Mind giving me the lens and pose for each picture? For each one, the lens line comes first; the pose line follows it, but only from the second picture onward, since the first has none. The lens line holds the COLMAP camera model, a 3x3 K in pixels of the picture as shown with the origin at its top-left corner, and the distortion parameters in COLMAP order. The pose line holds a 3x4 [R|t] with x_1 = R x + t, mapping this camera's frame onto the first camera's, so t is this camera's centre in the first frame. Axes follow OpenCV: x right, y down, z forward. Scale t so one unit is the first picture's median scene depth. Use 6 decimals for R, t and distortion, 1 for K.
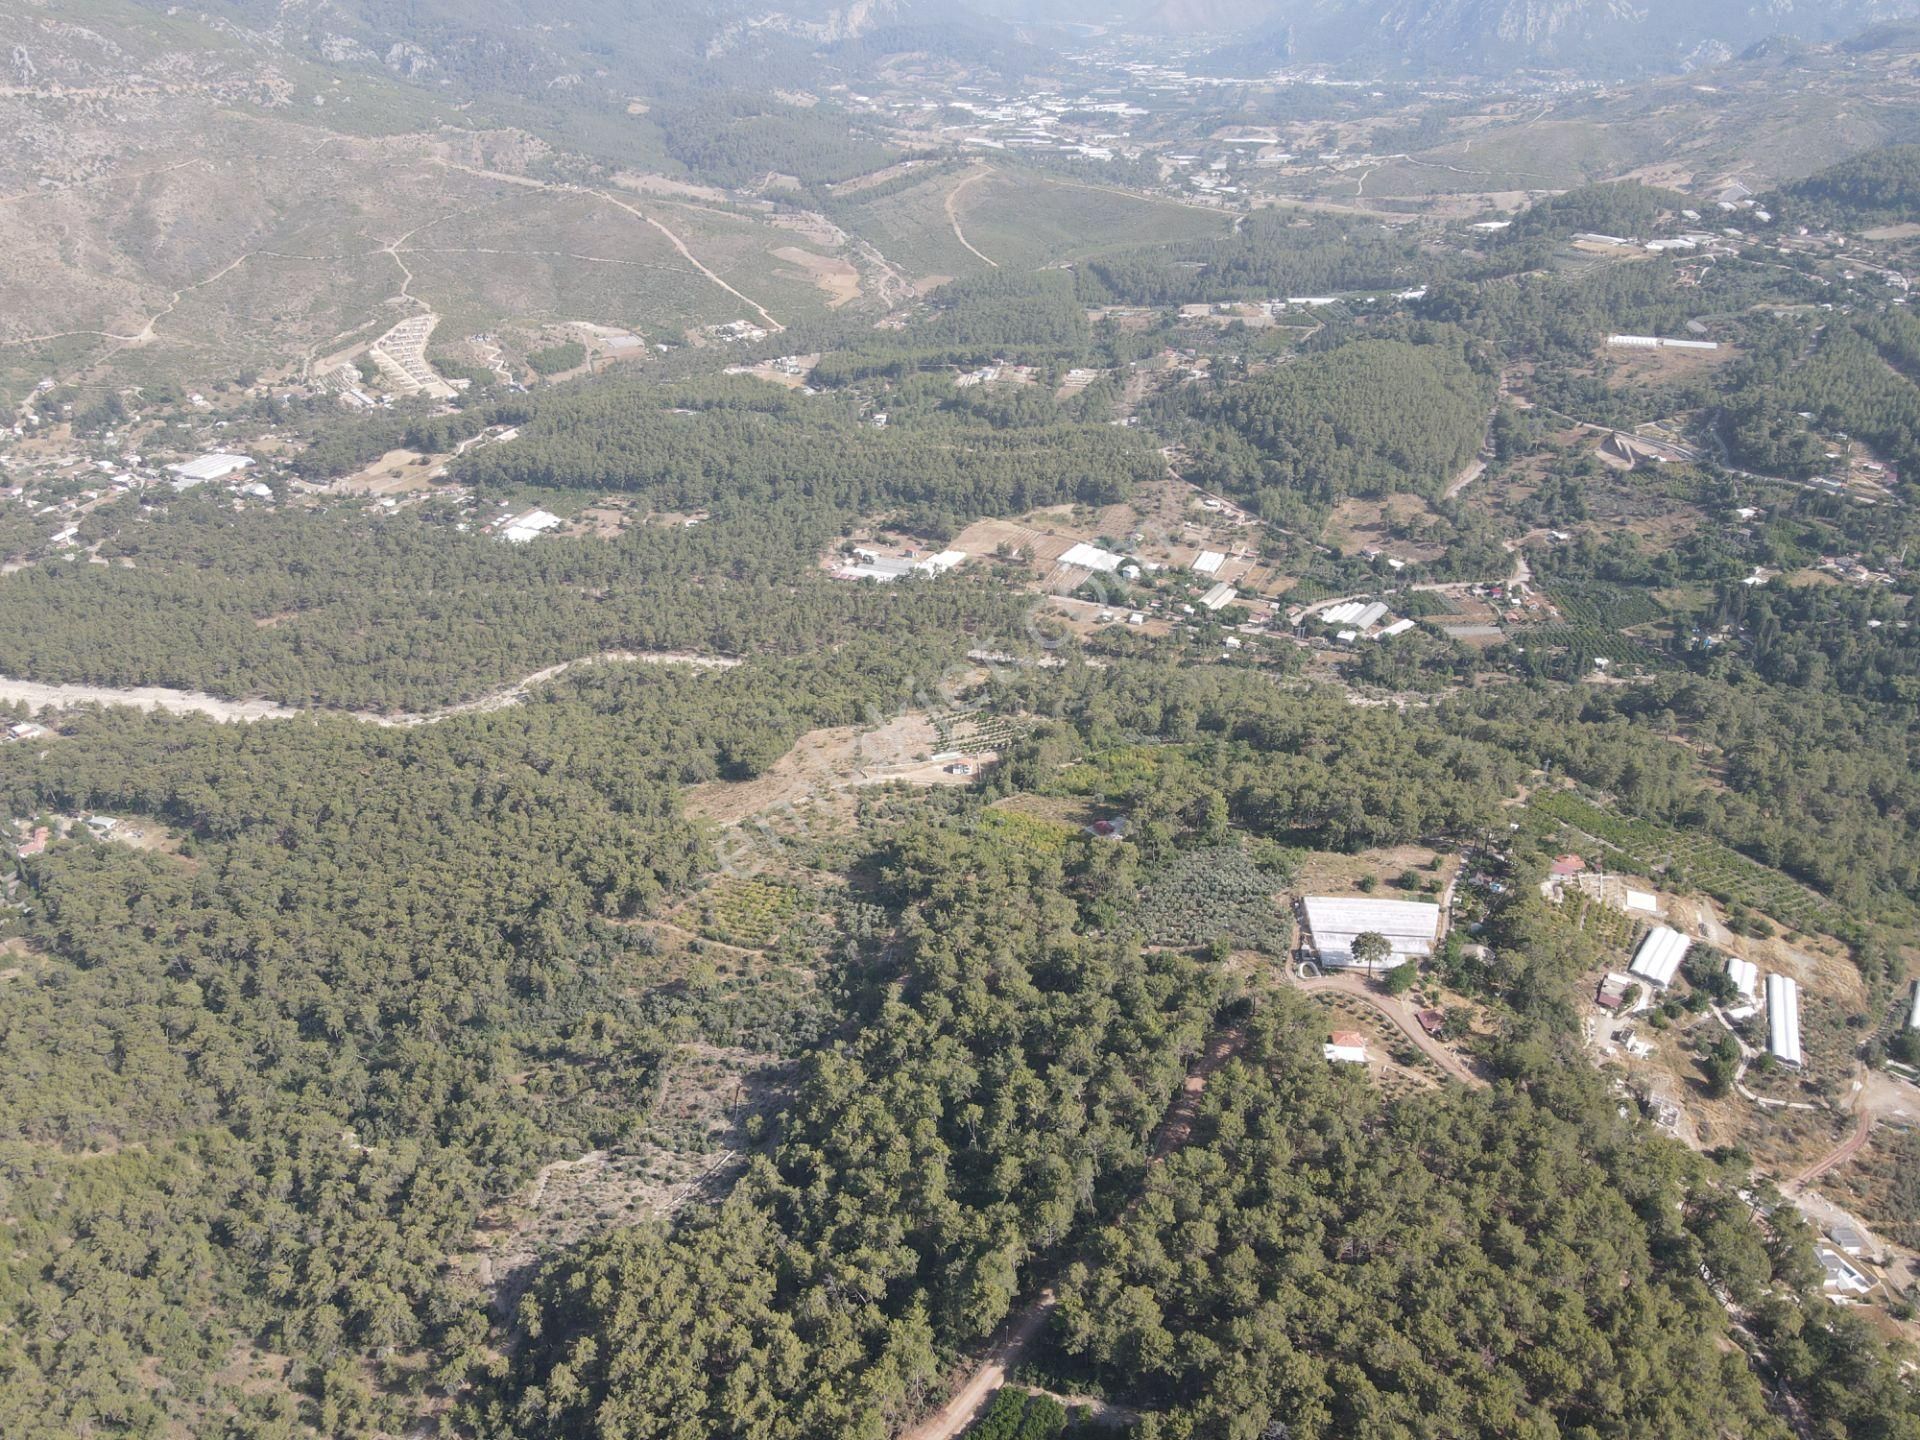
lens RADIAL K [[1408.2, 0, 965.1], [0, 1408.2, 725.0], [0, 0, 1]] dist [-0.010214, 0.043357]
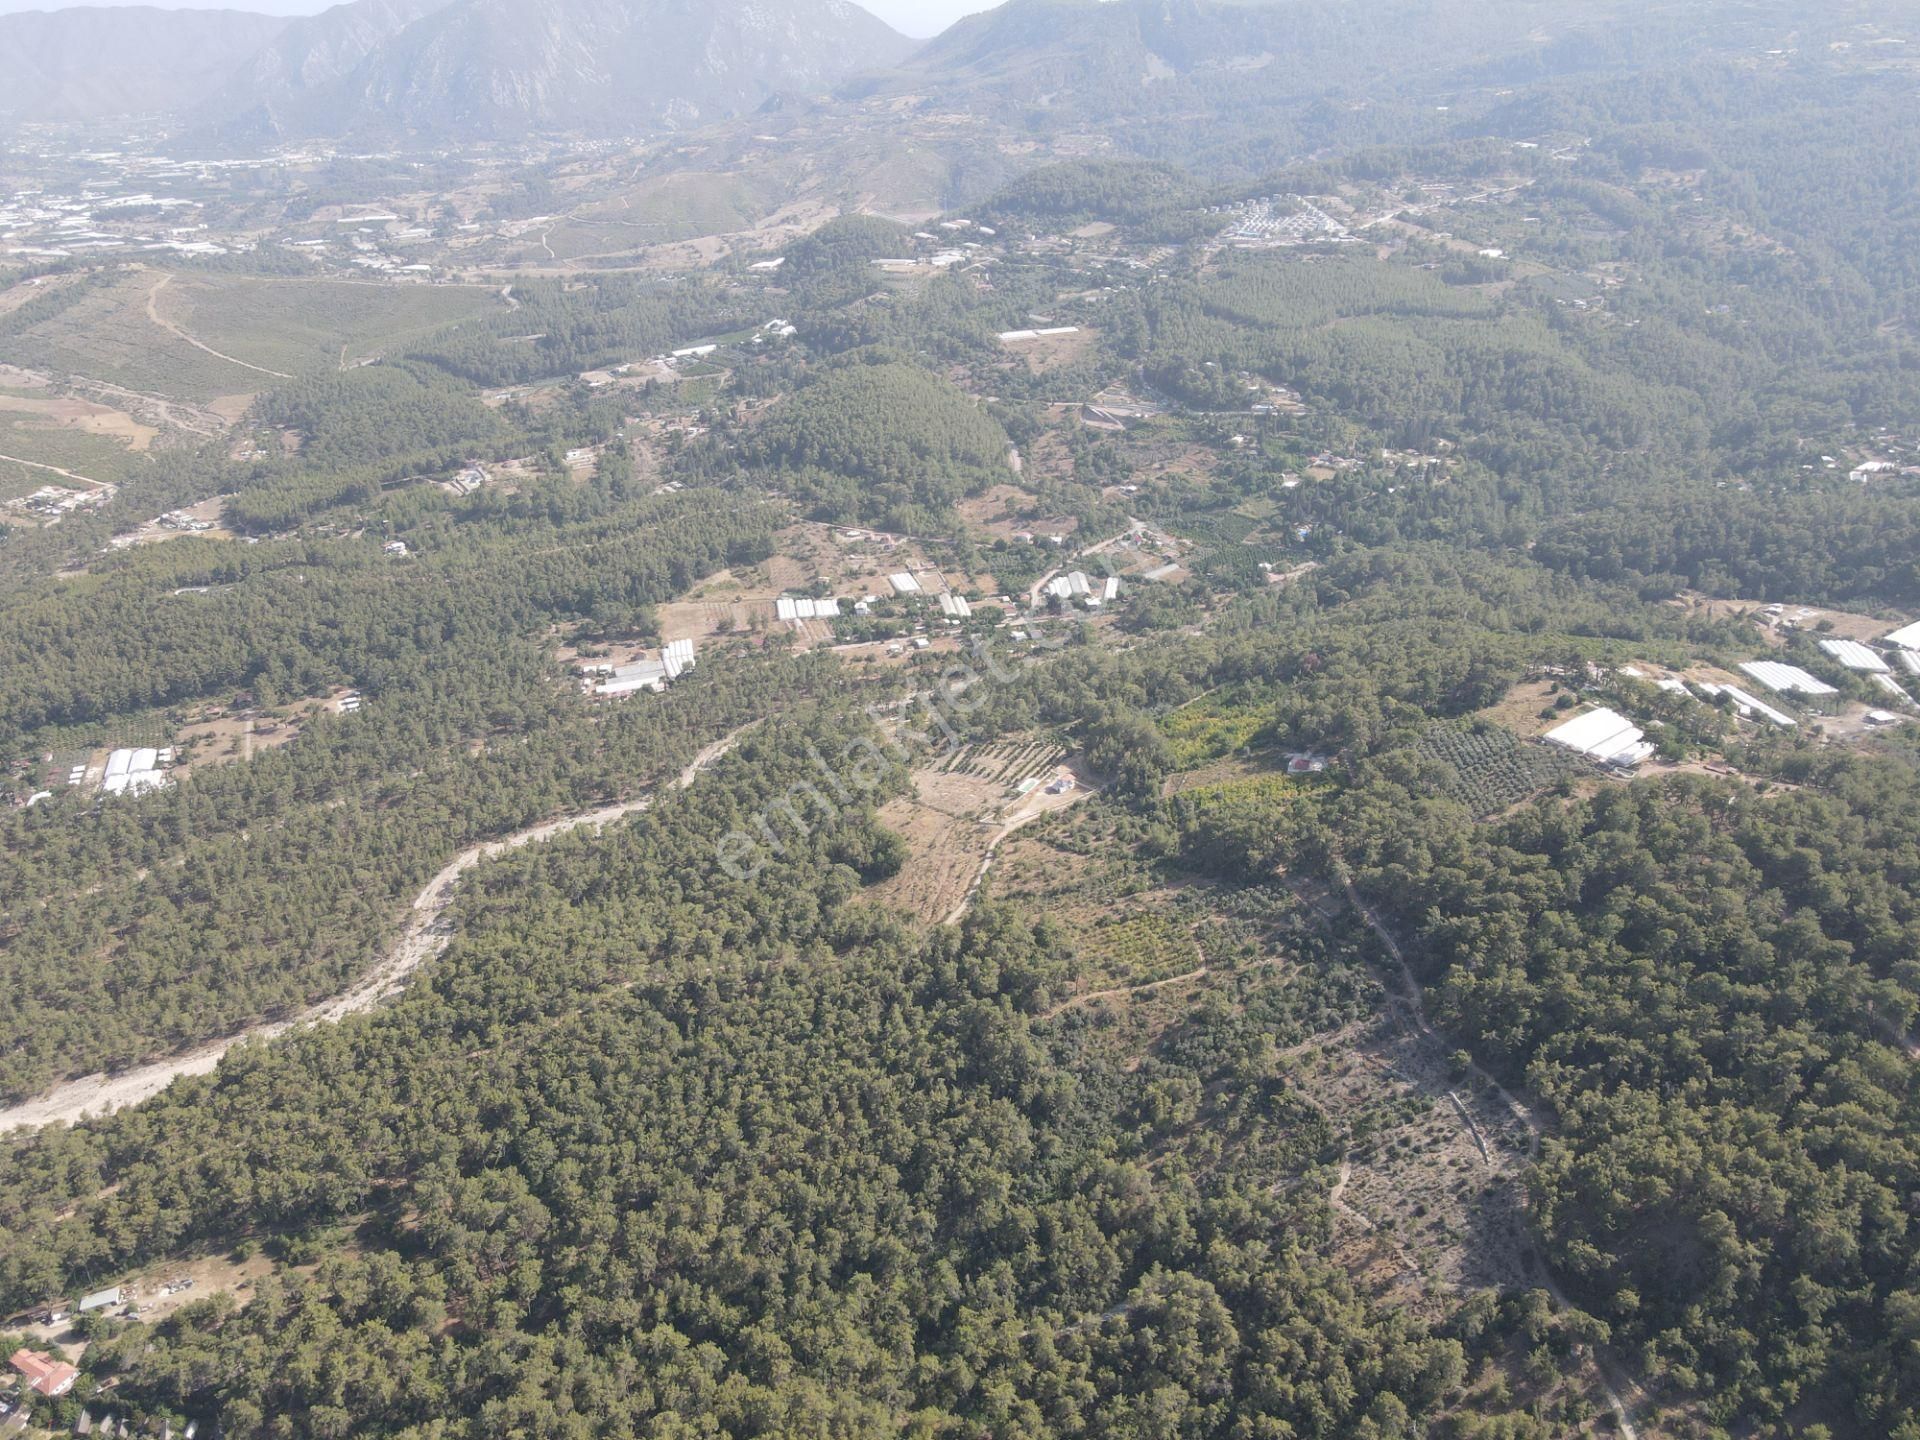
lens RADIAL K [[1408.2, 0, 965.1], [0, 1408.2, 725.0], [0, 0, 1]] dist [-0.010214, 0.043357]
pose [[0.753785, -0.308005, 0.580466, -0.648820], [0.330712, 0.941138, 0.069925, -0.108439], [-0.567836, 0.139259, 0.811276, 0.188050]]
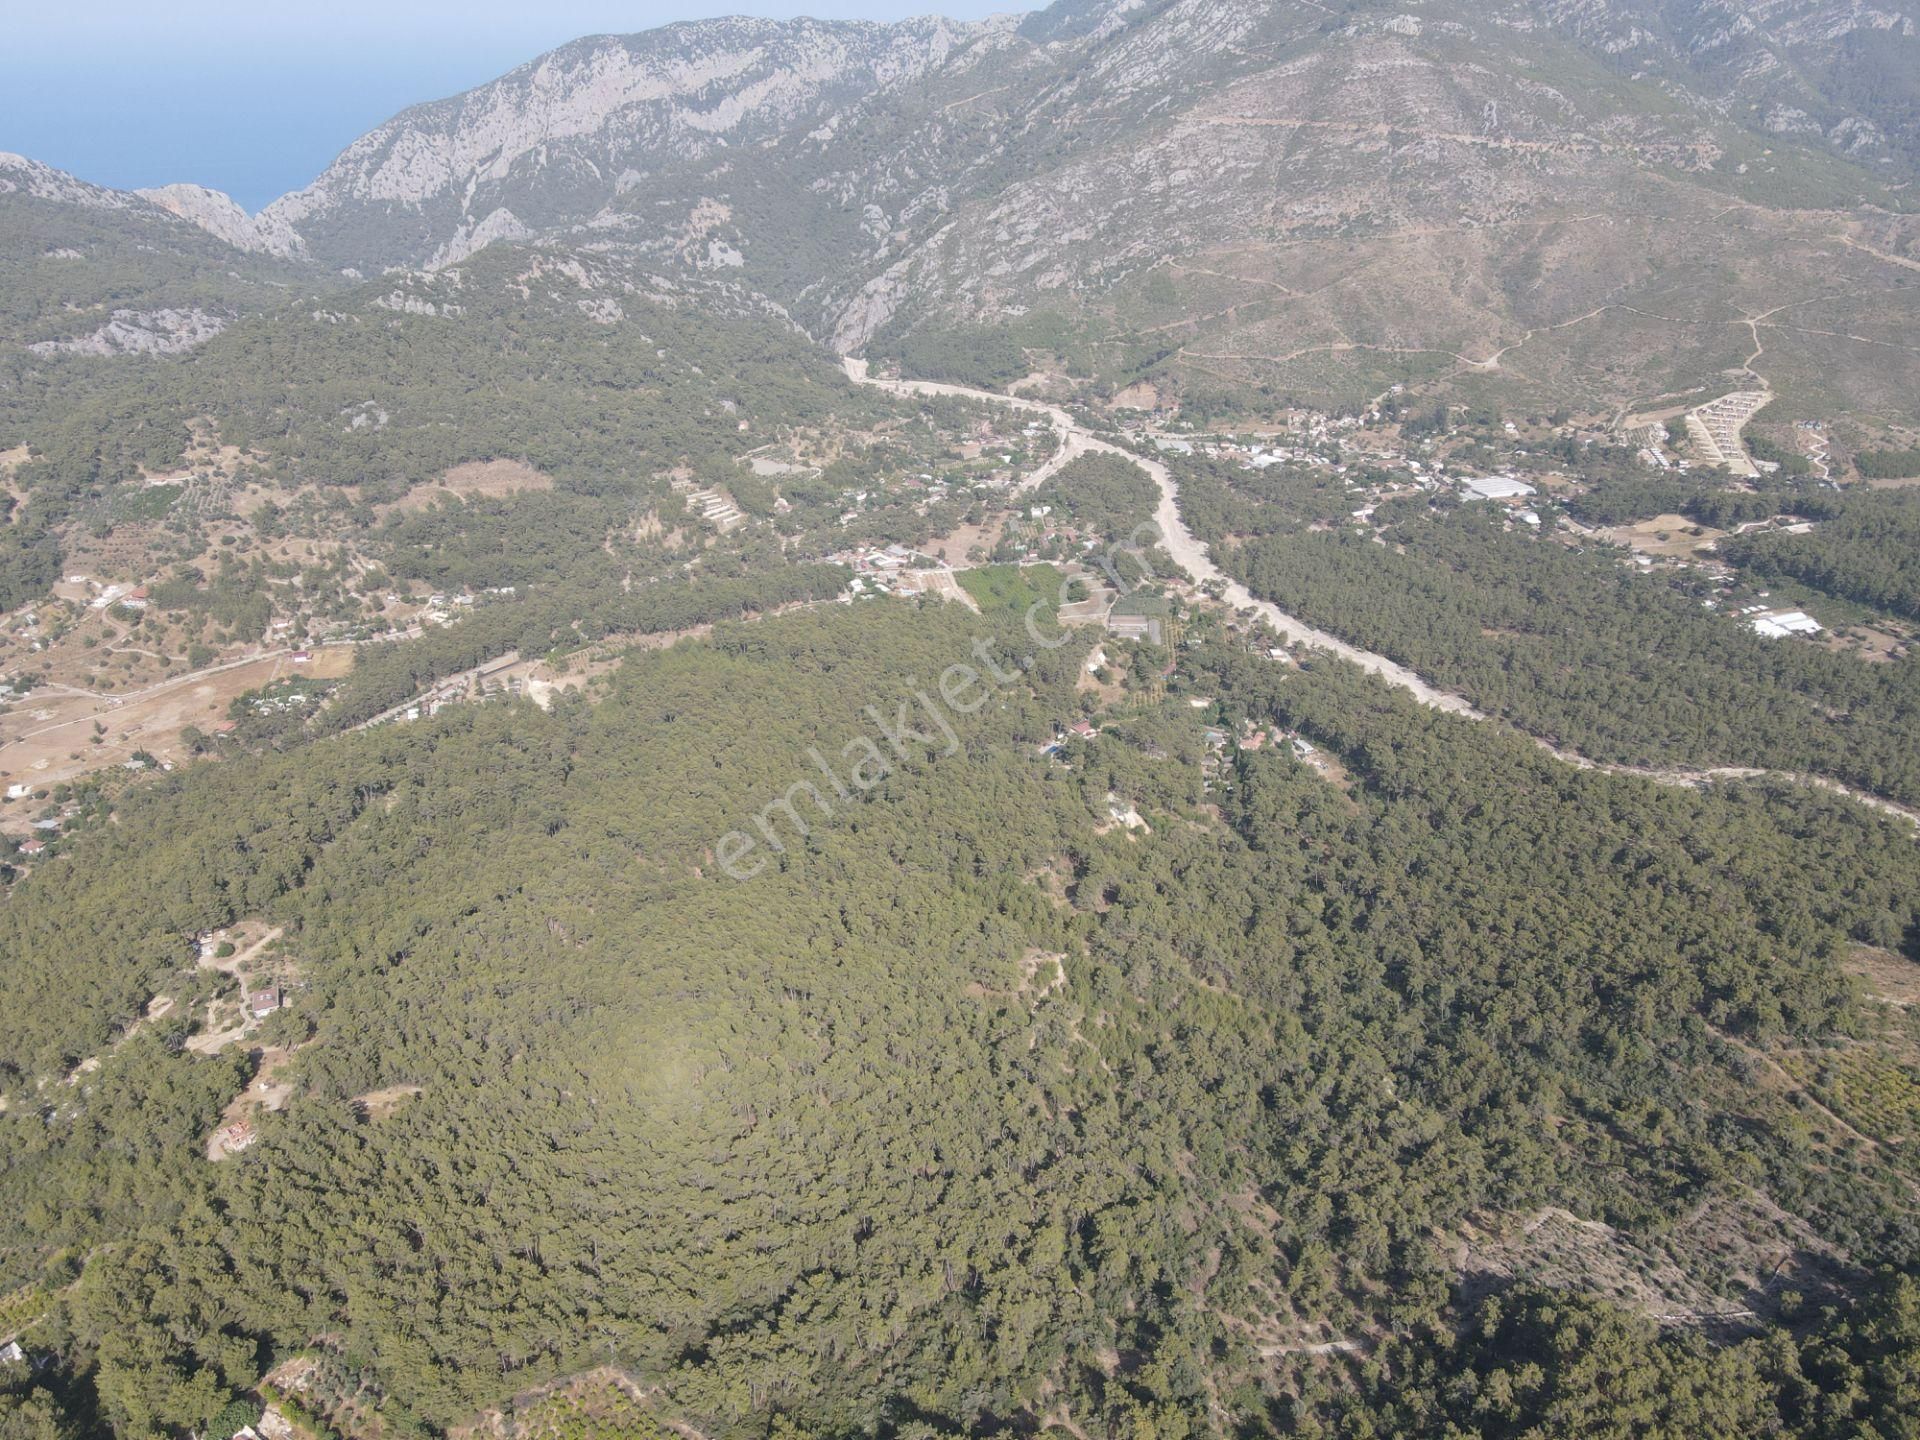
lens RADIAL K [[1408.3, 0, 964.8], [0, 1408.3, 721.6], [0, 0, 1]] dist [-0.004451, 0.037466]
pose [[0.647629, 0.346004, -0.678866, -0.003517], [-0.374048, 0.920578, 0.112363, 0.025482], [0.663827, 0.181159, 0.725614, -0.046614]]
